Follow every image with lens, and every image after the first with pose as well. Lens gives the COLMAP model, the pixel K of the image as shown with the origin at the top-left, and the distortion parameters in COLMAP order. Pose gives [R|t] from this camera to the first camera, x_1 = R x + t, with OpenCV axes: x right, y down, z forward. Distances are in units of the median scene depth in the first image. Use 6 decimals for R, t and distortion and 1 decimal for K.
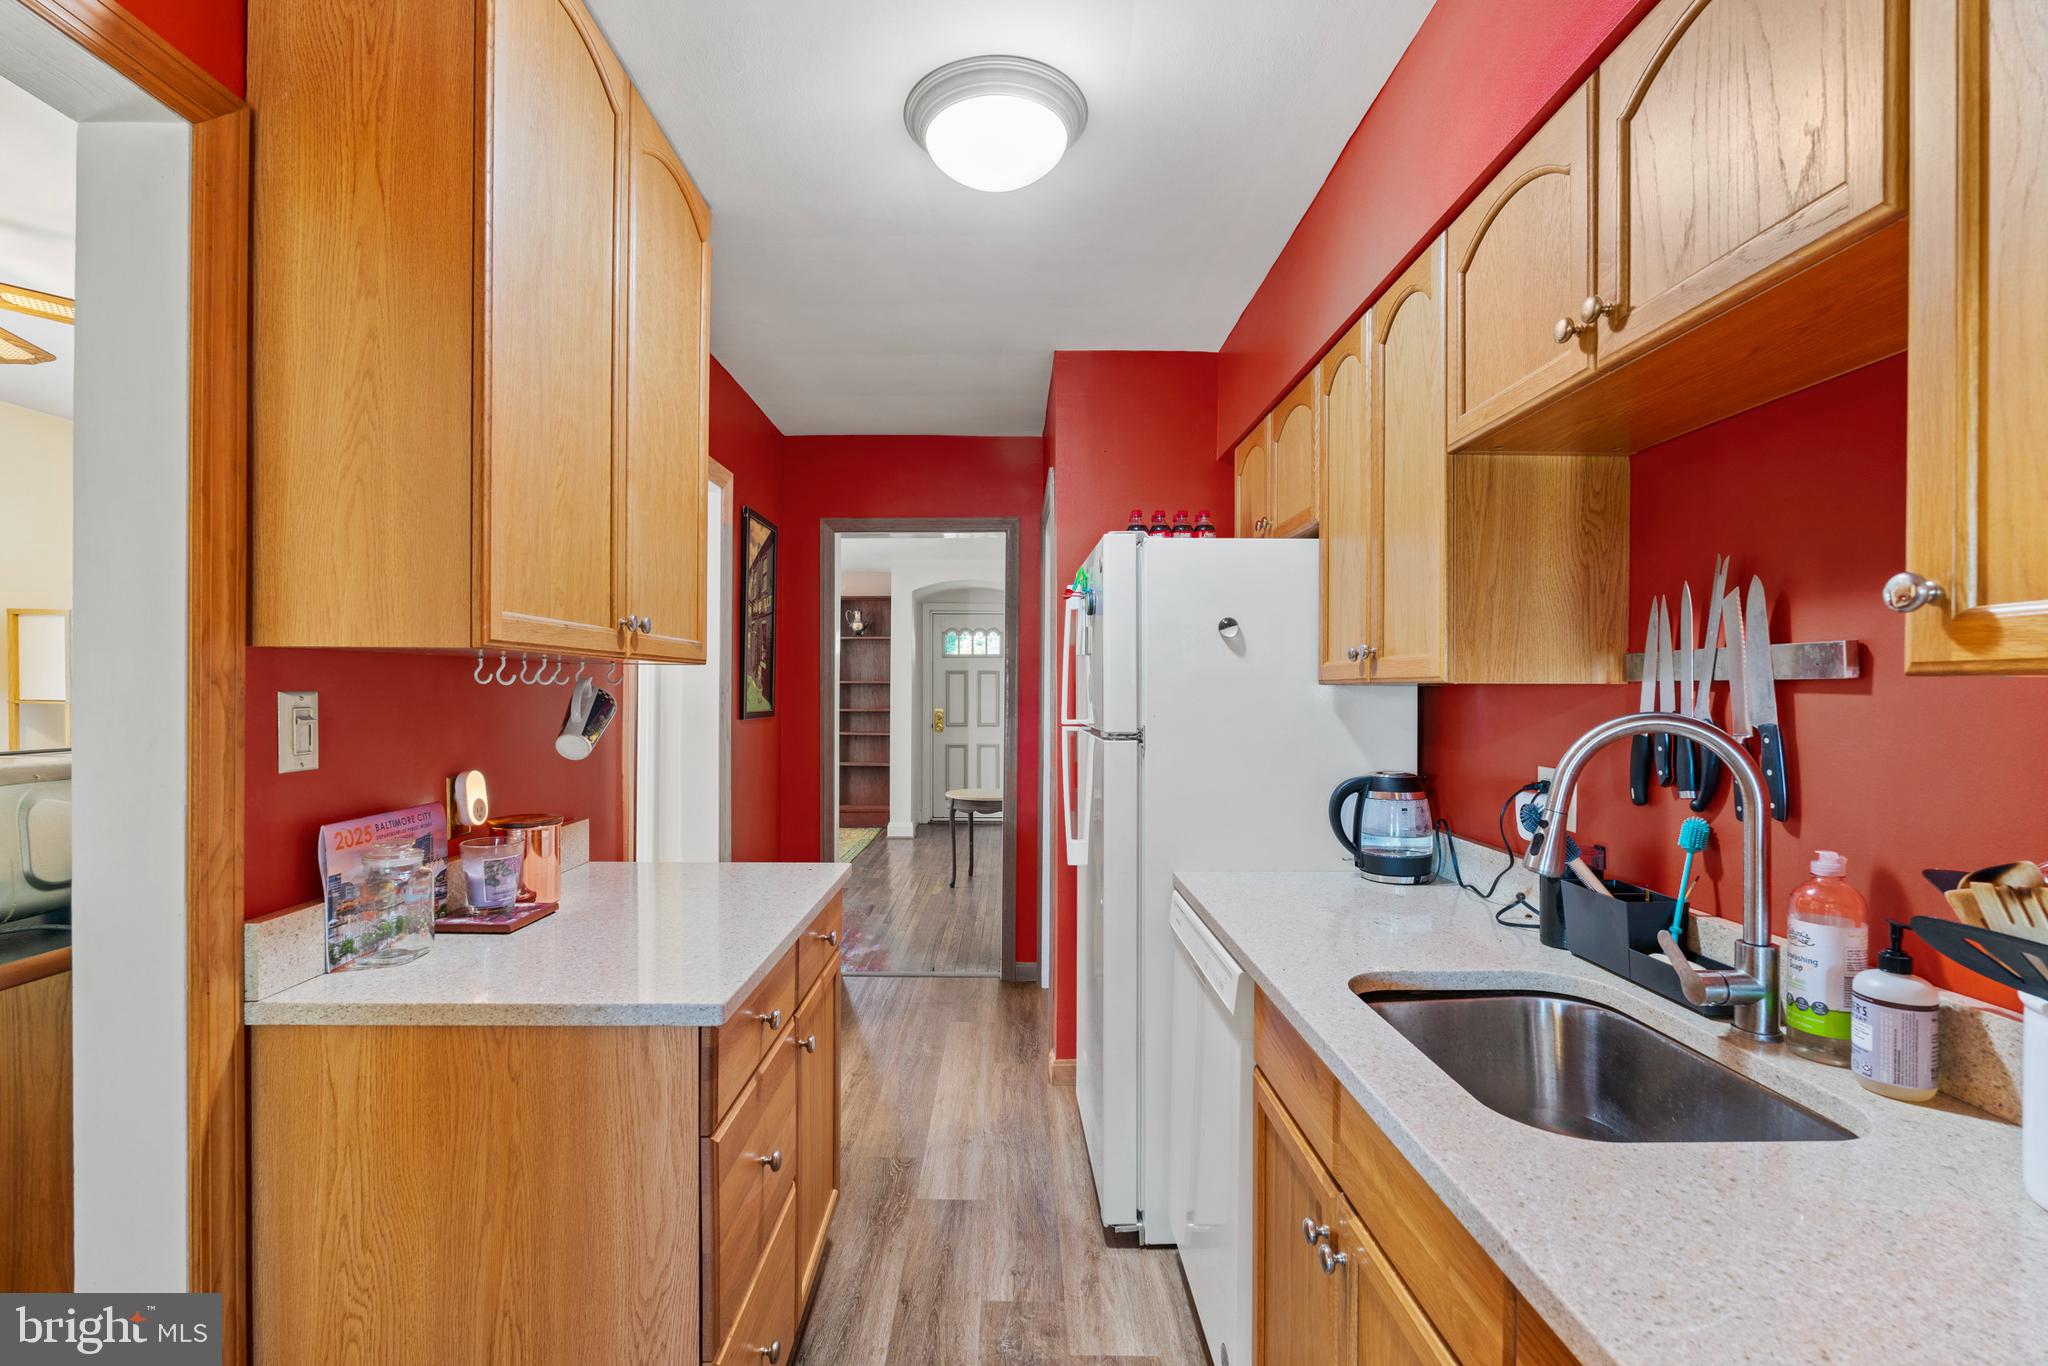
lens RADIAL K [[897.9, 0, 1023.8], [0, 897.9, 698.4], [0, 0, 1]] dist [-0.002772, -0.000276]
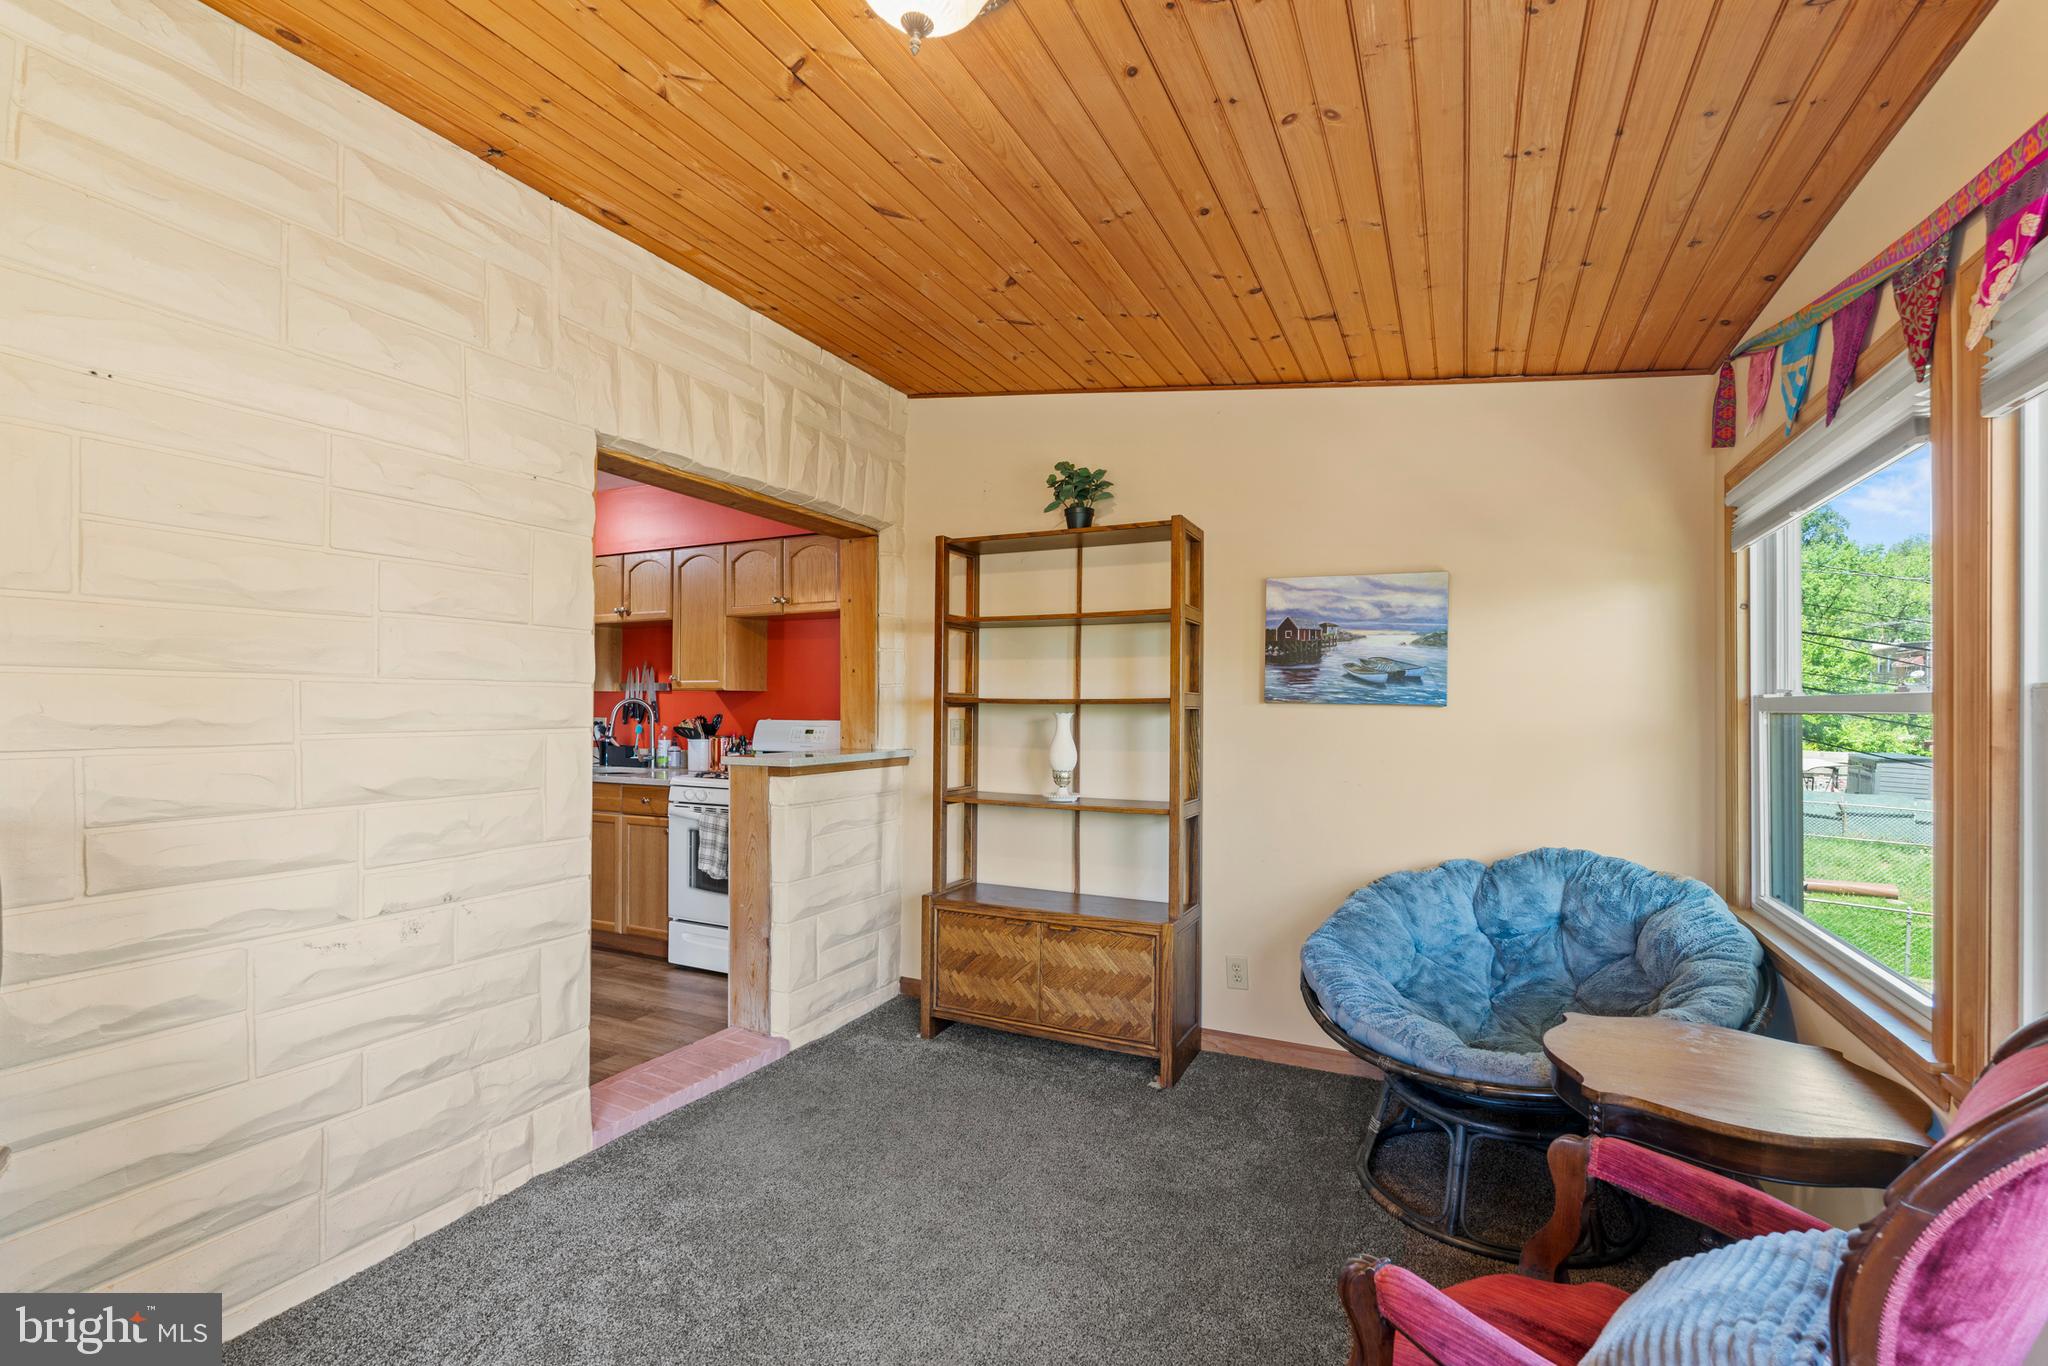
lens RADIAL K [[897.9, 0, 1023.8], [0, 897.9, 698.4], [0, 0, 1]] dist [-0.002772, -0.000276]
pose [[0.455696, -0.001313, 0.890135, -2.157898], [0.007130, 0.999972, -0.002175, 0.037150], [-0.890107, 0.007338, 0.455693, -2.499206]]
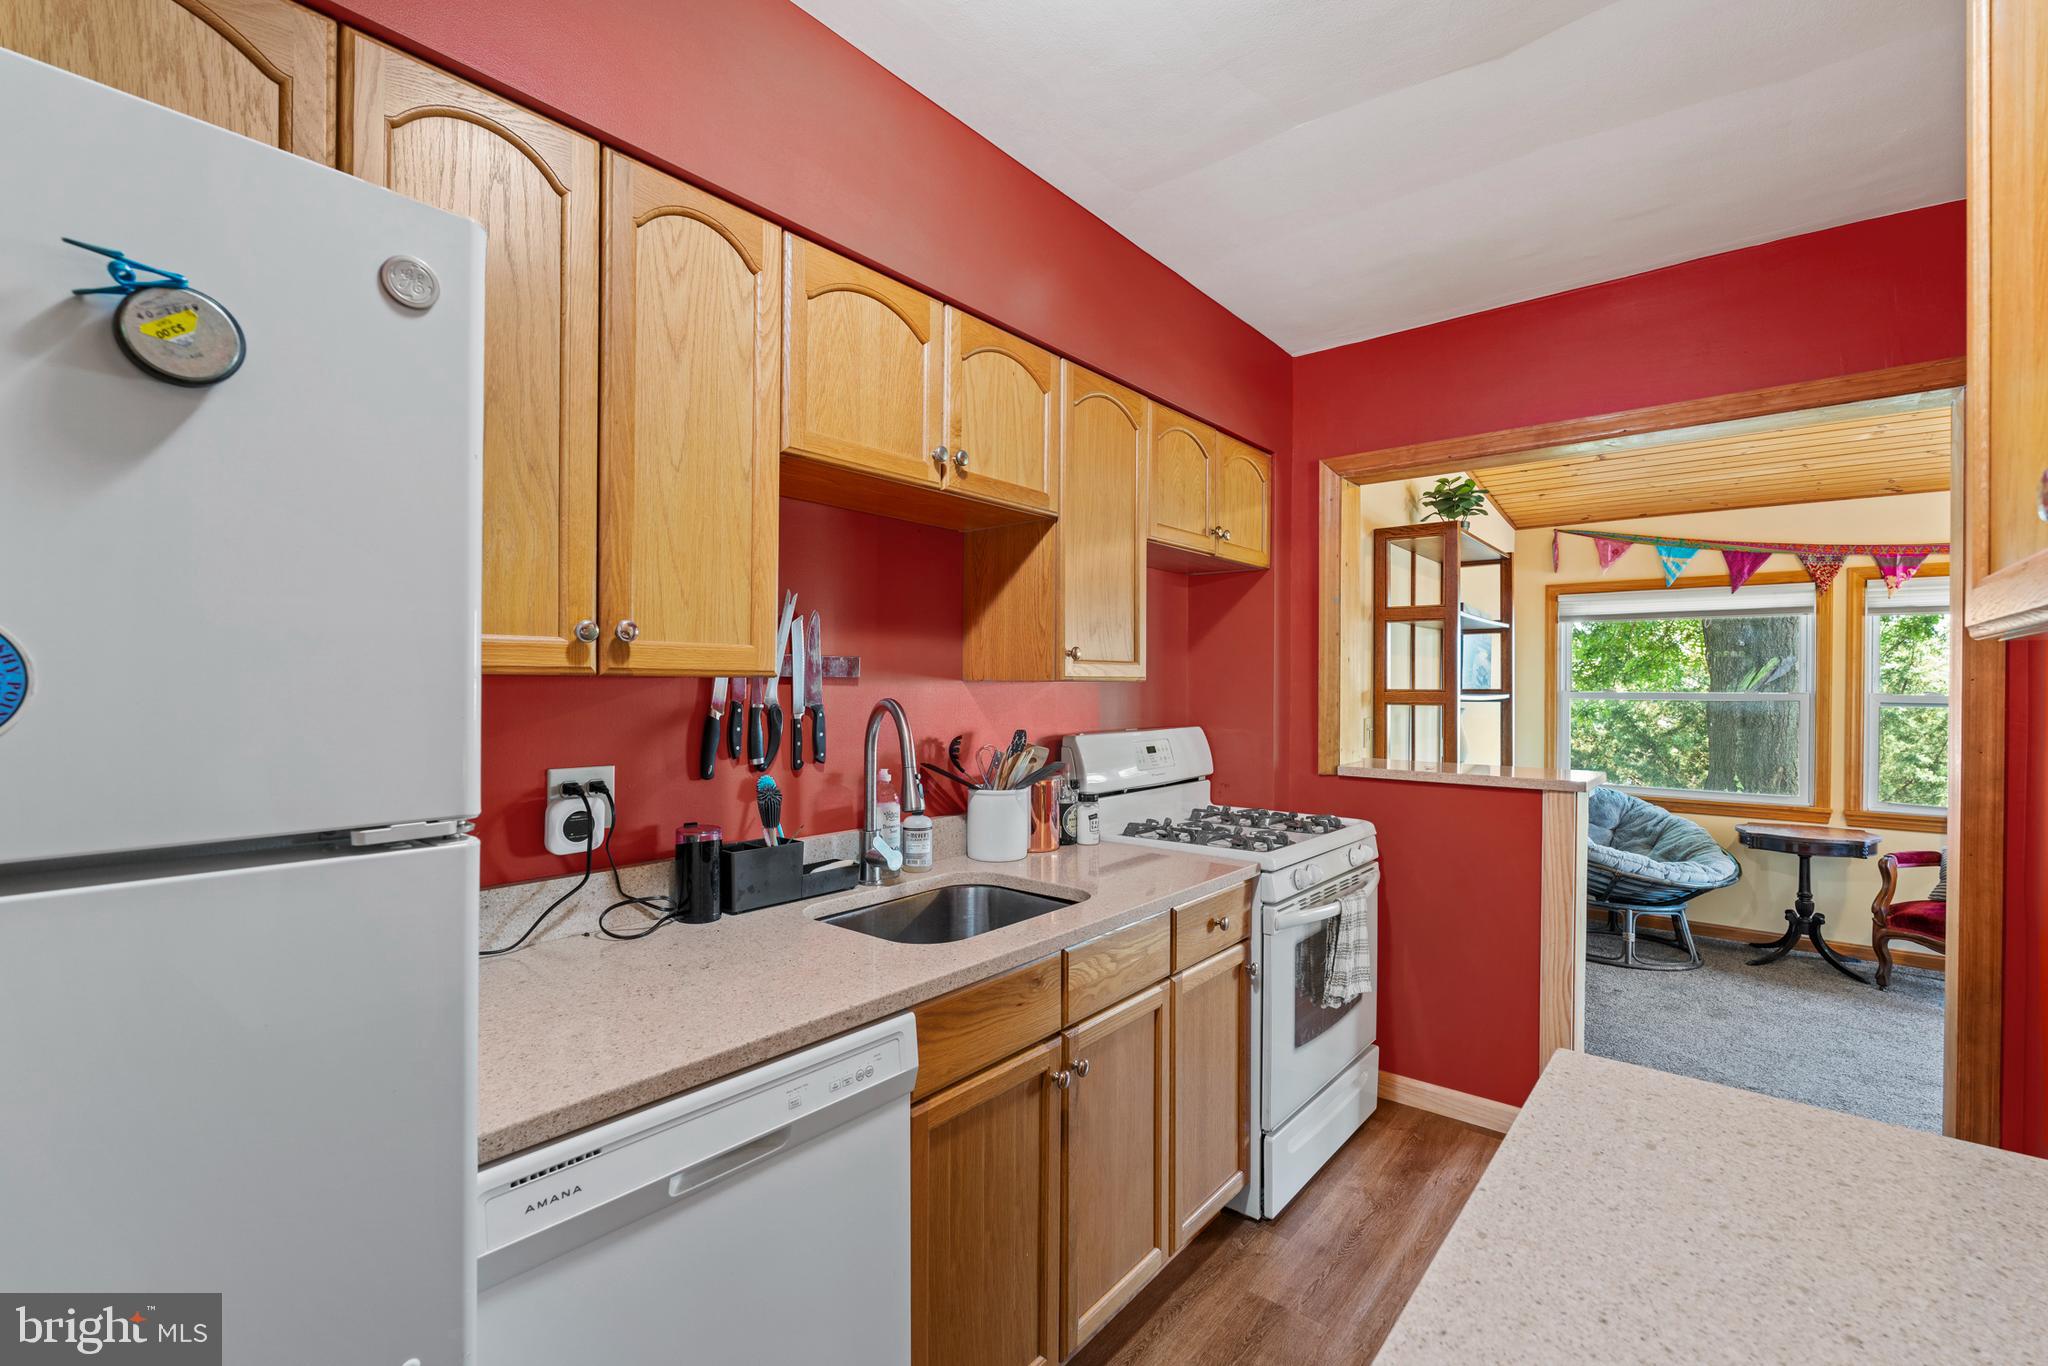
lens RADIAL K [[897.9, 0, 1023.8], [0, 897.9, 698.4], [0, 0, 1]] dist [-0.002772, -0.000276]
pose [[-0.760318, -0.023074, 0.649141, -0.478927], [-0.008047, 0.999627, 0.026107, -0.024222], [-0.649501, 0.014626, -0.760220, 1.885316]]
